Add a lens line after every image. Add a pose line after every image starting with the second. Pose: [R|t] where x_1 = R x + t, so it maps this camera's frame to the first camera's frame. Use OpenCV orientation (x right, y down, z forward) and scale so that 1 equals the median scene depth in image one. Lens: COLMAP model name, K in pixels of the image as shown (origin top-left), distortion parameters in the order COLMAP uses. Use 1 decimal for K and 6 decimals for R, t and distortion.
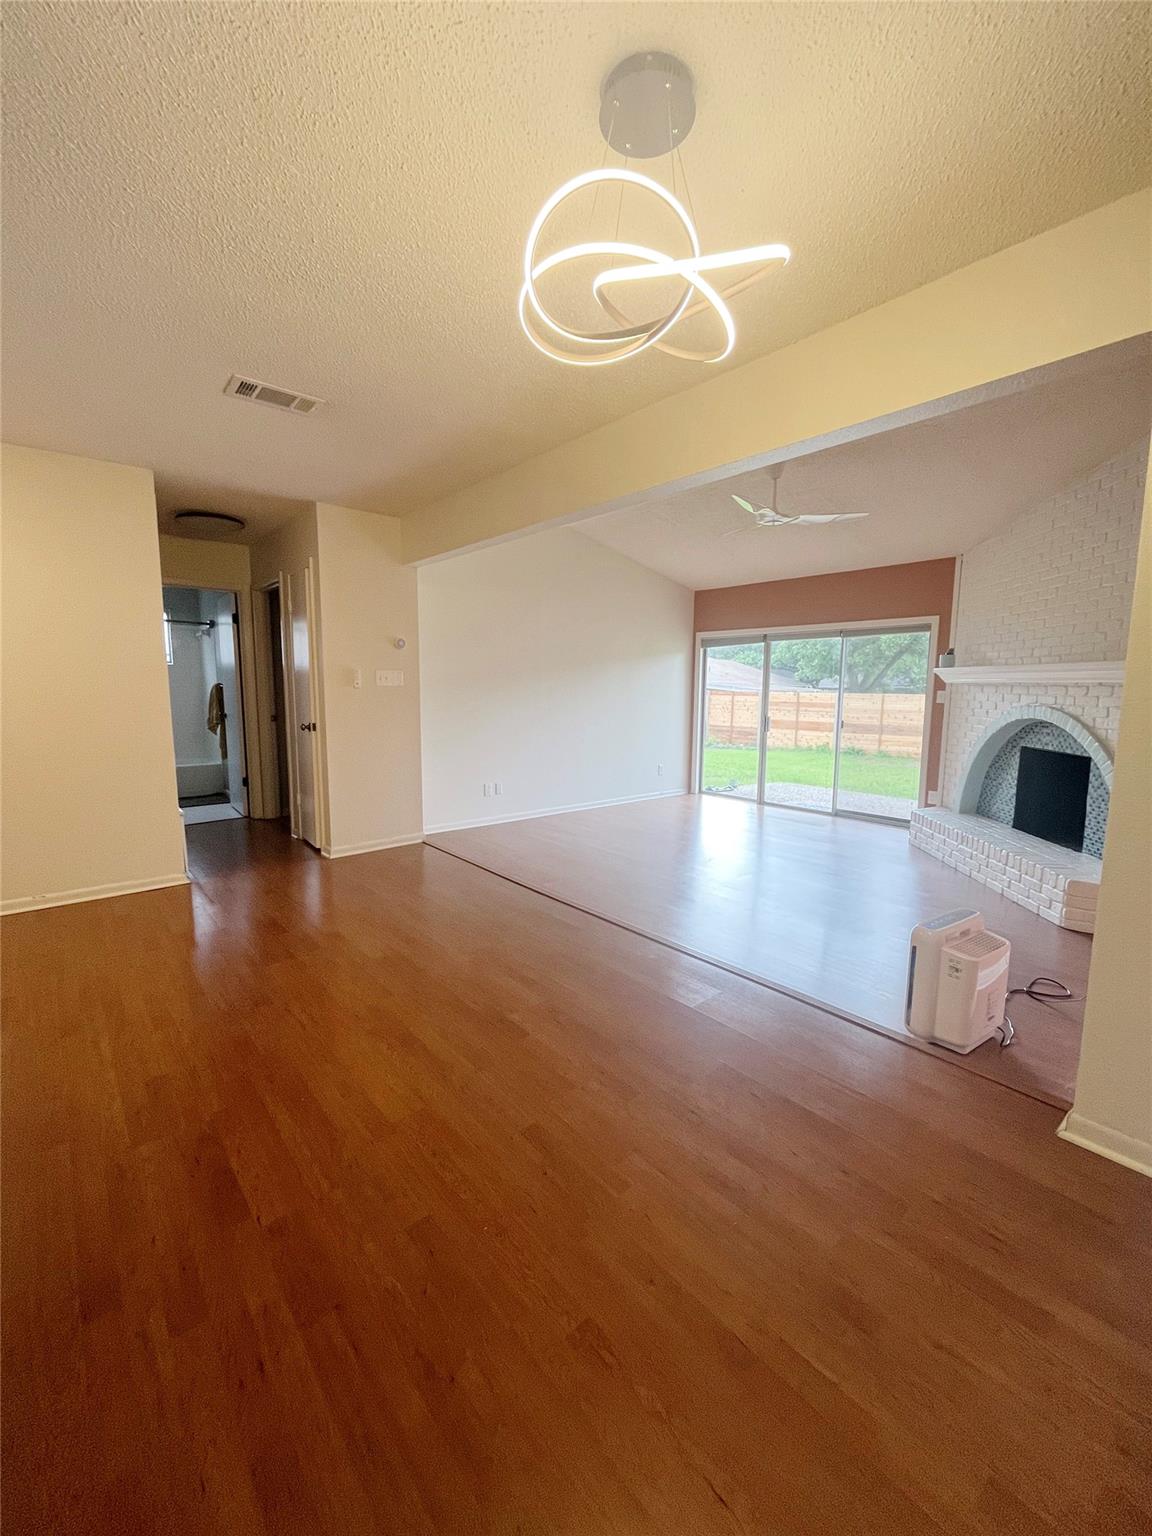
lens RADIAL K [[620.1, 0, 580.0], [0, 620.1, 766.1], [0, 0, 1]] dist [-0.003469, 0.000398]
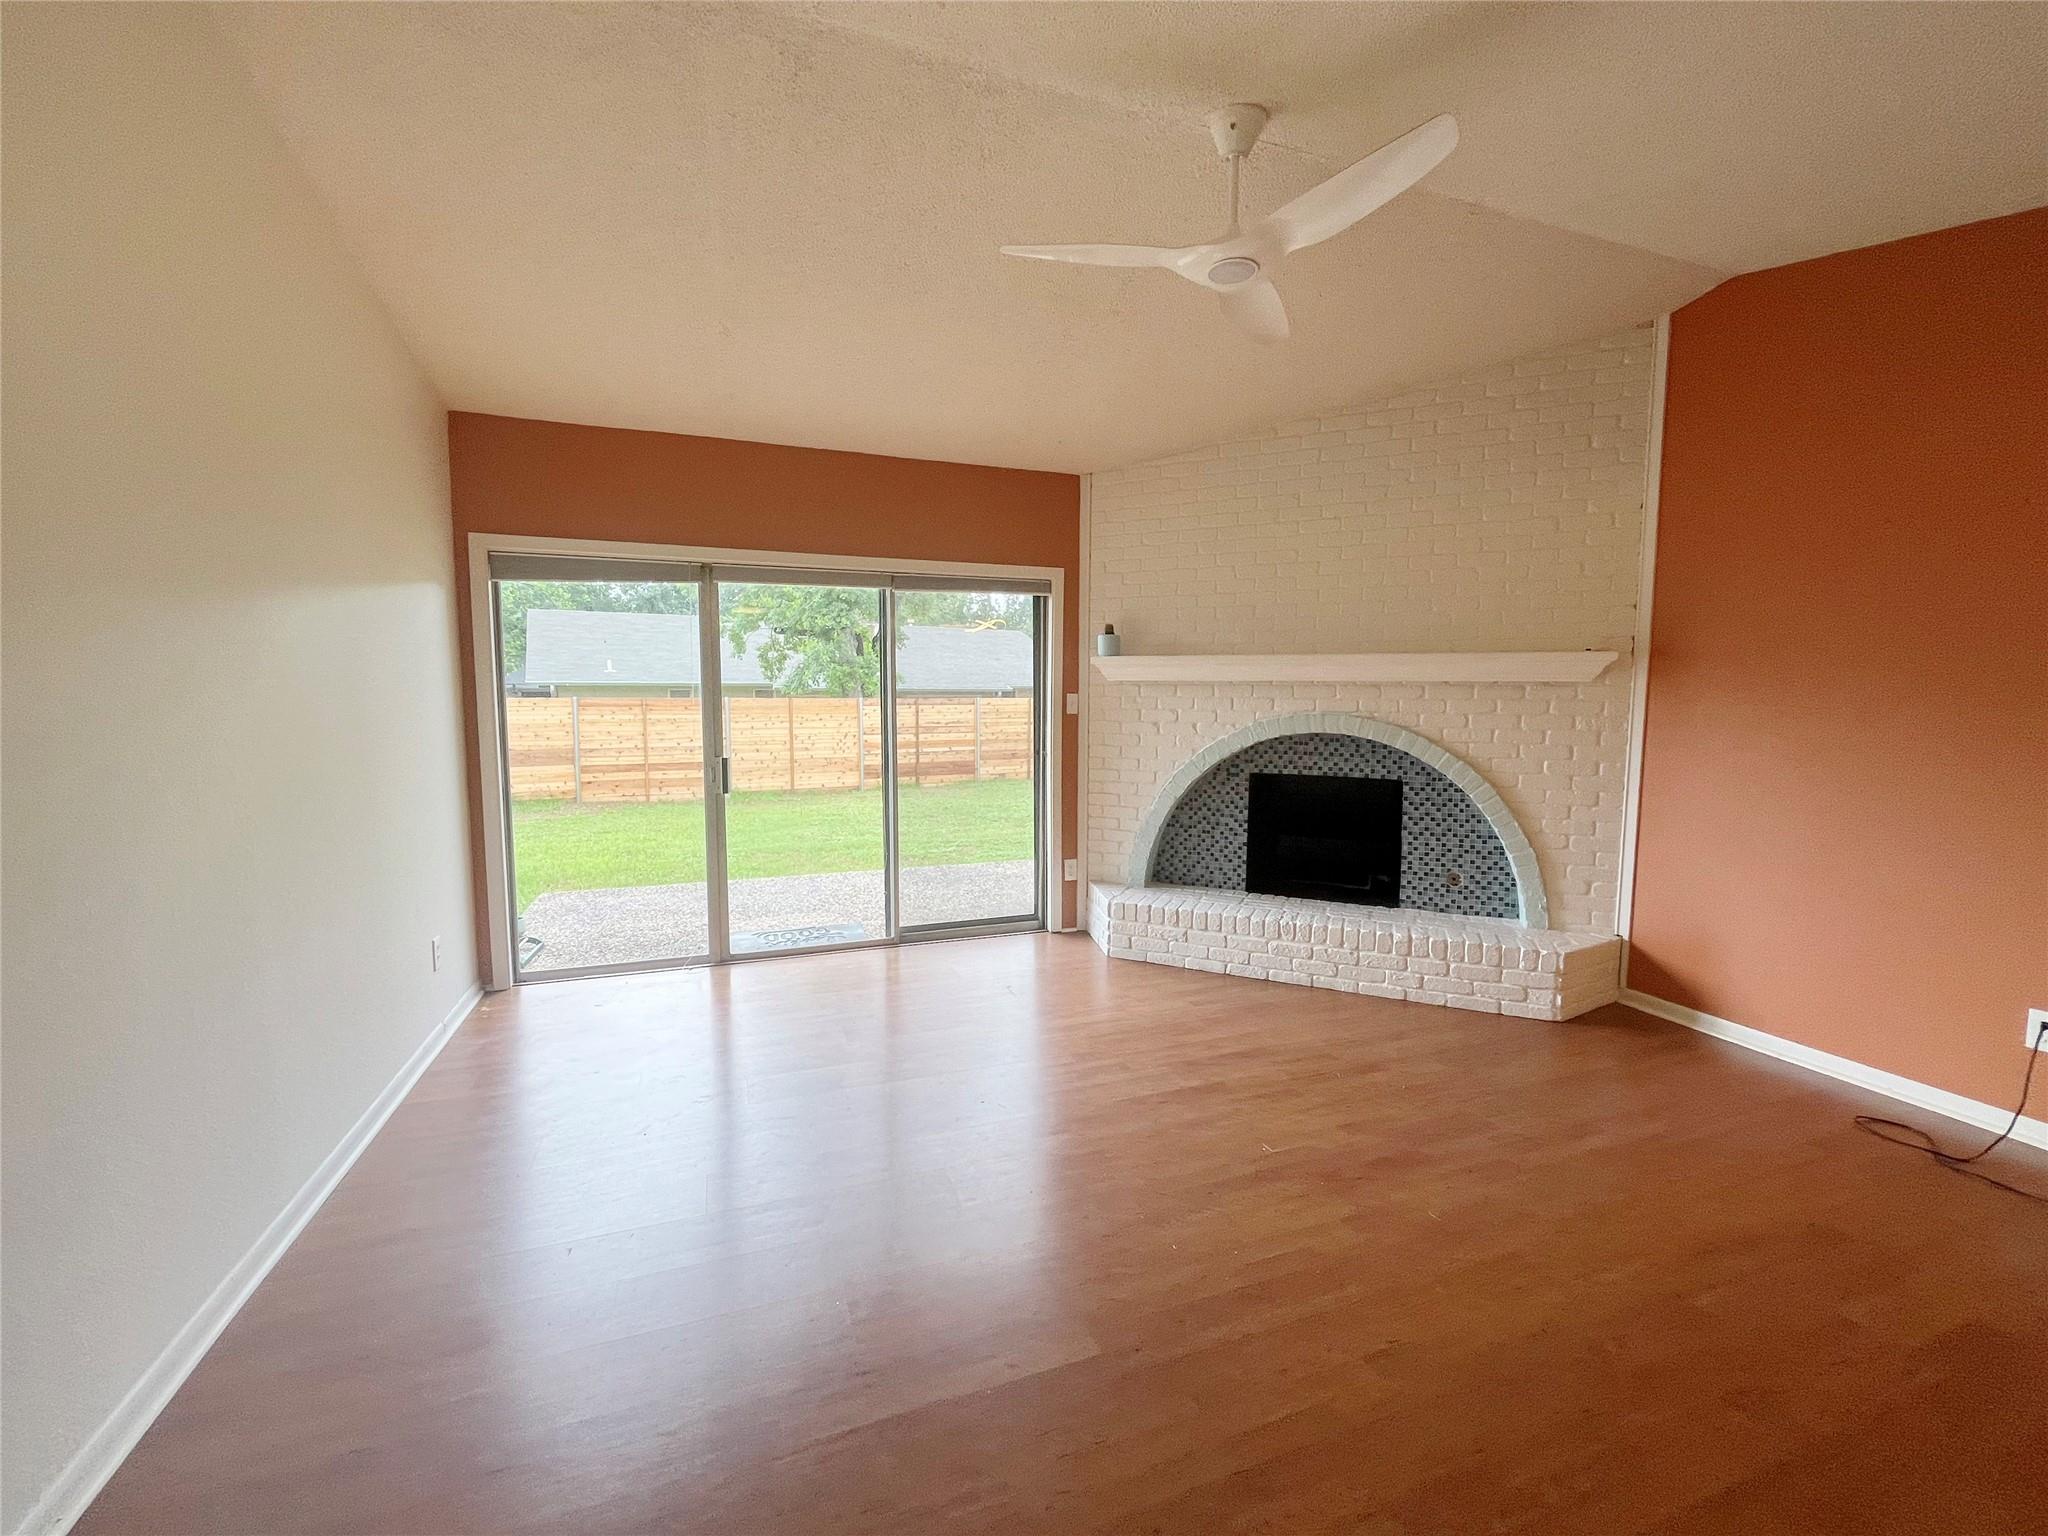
lens RADIAL K [[826.8, 0, 1019.5], [0, 826.8, 764.5], [0, 0, 1]] dist [-0.003469, 0.000398]
pose [[0.355806, -0.092186, 0.930002, -0.190053], [0.120563, 0.991335, 0.052140, -0.099868], [-0.926751, 0.093572, 0.363837, 0.749899]]
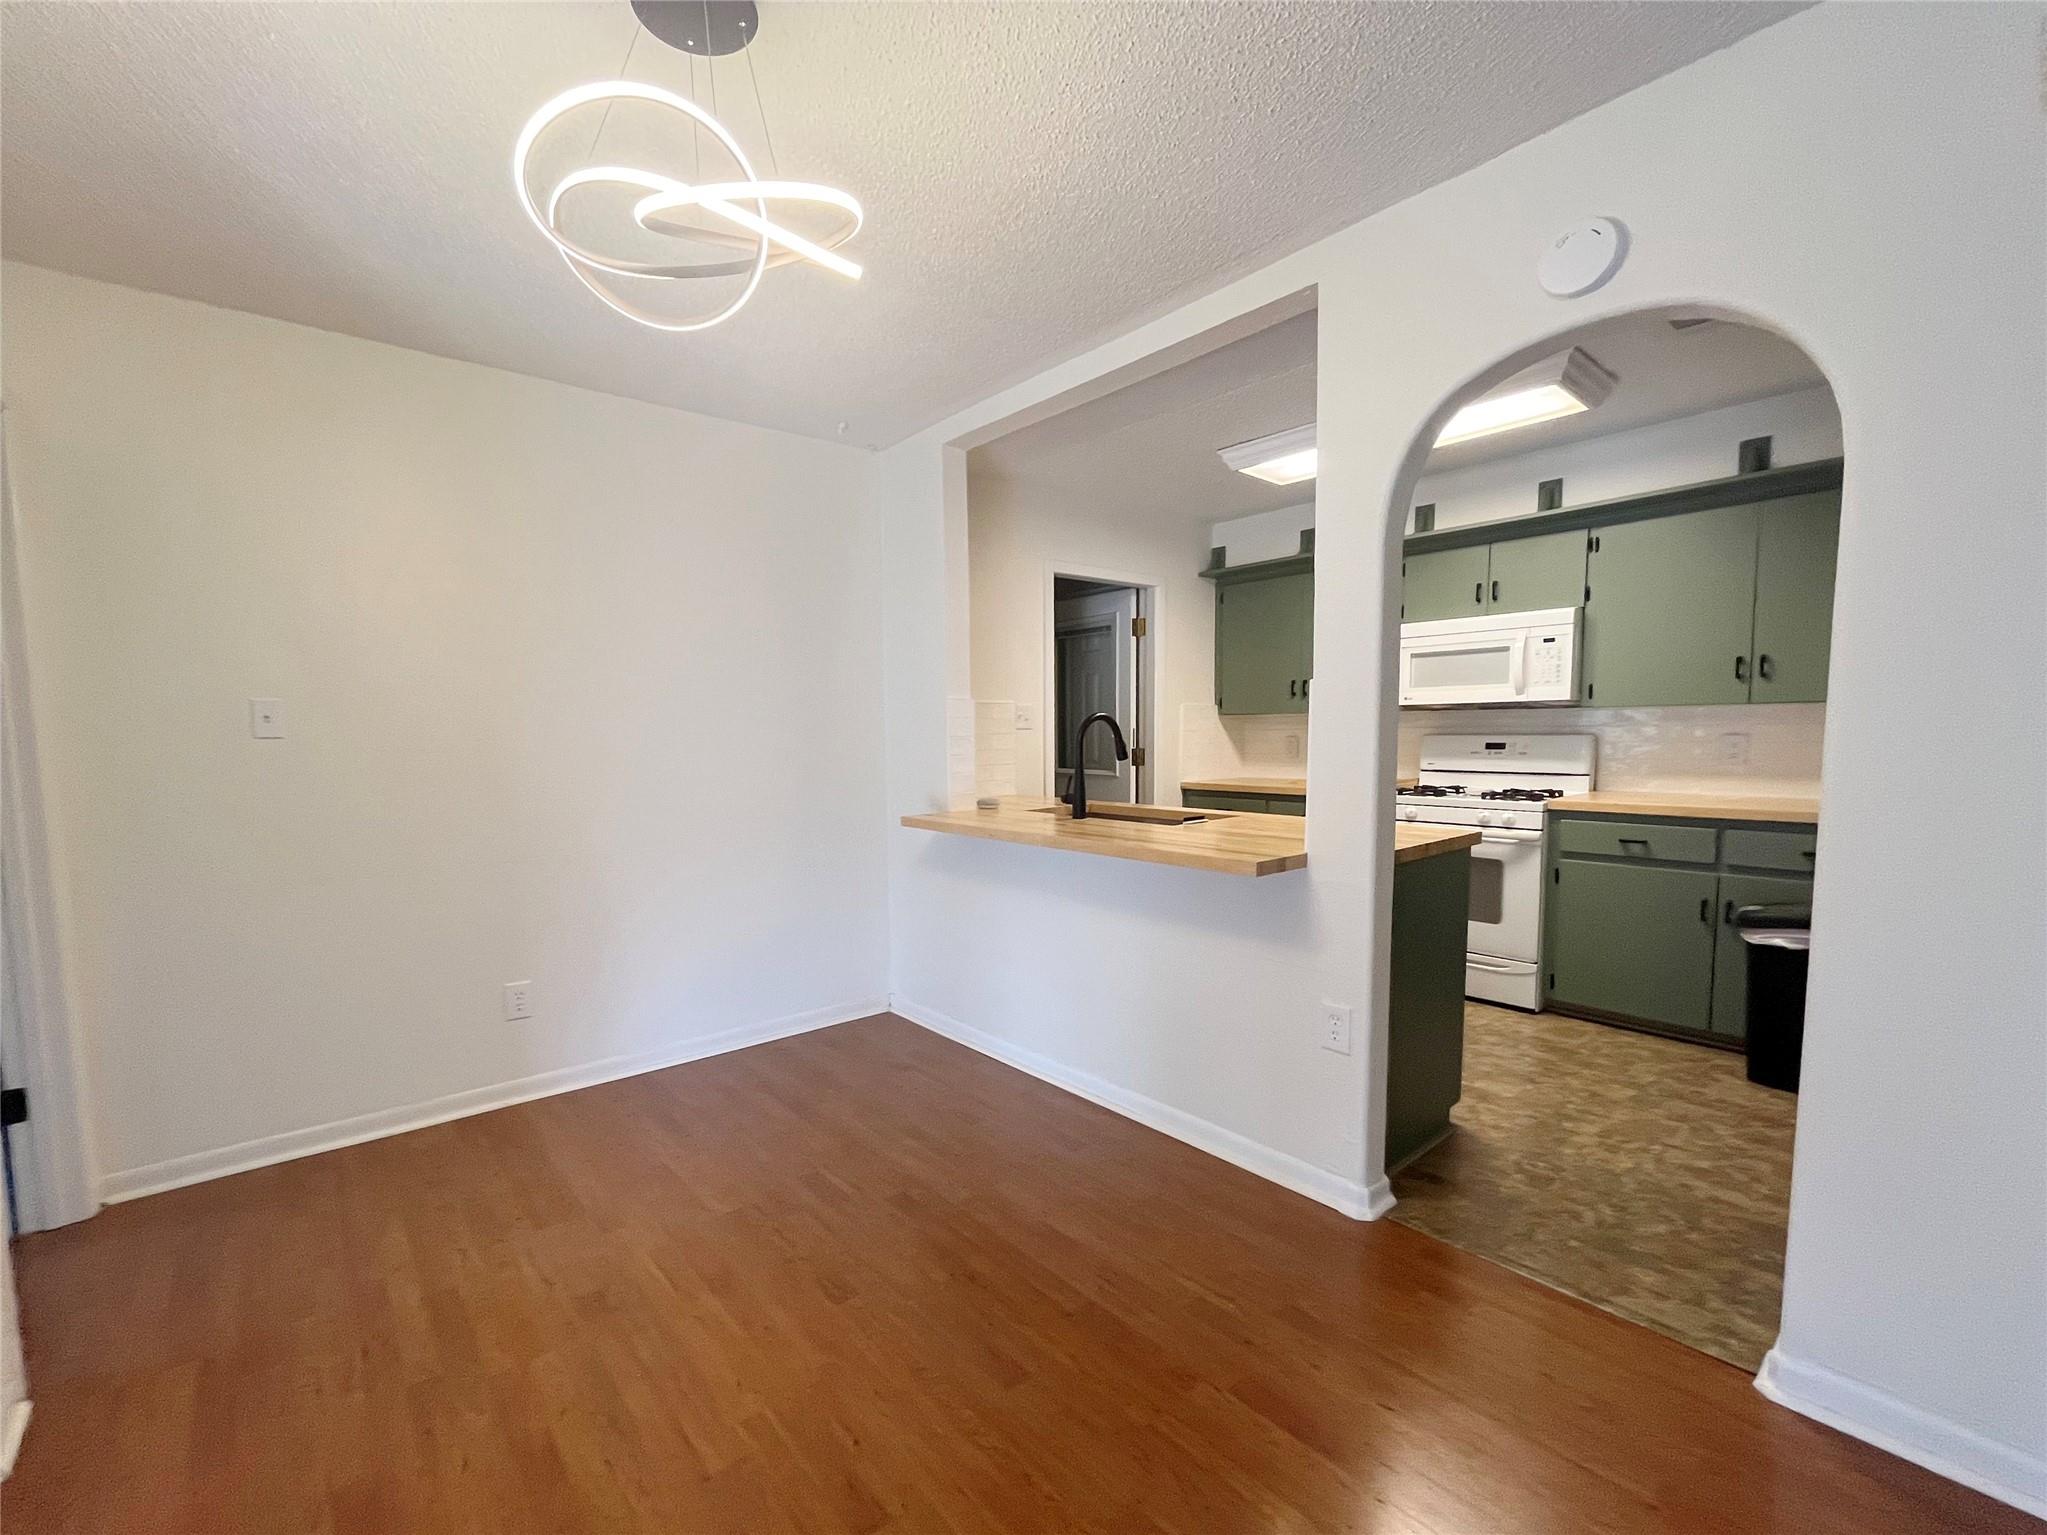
lens RADIAL K [[869.4, 0, 962.5], [0, 869.4, 799.1], [0, 0, 1]] dist [-0.000122, 0.000356]
pose [[-0.999010, 0.000682, 0.044476, -0.059673], [0.010135, 0.977076, 0.212647, -0.067157], [-0.043312, 0.212888, -0.976116, 0.490337]]
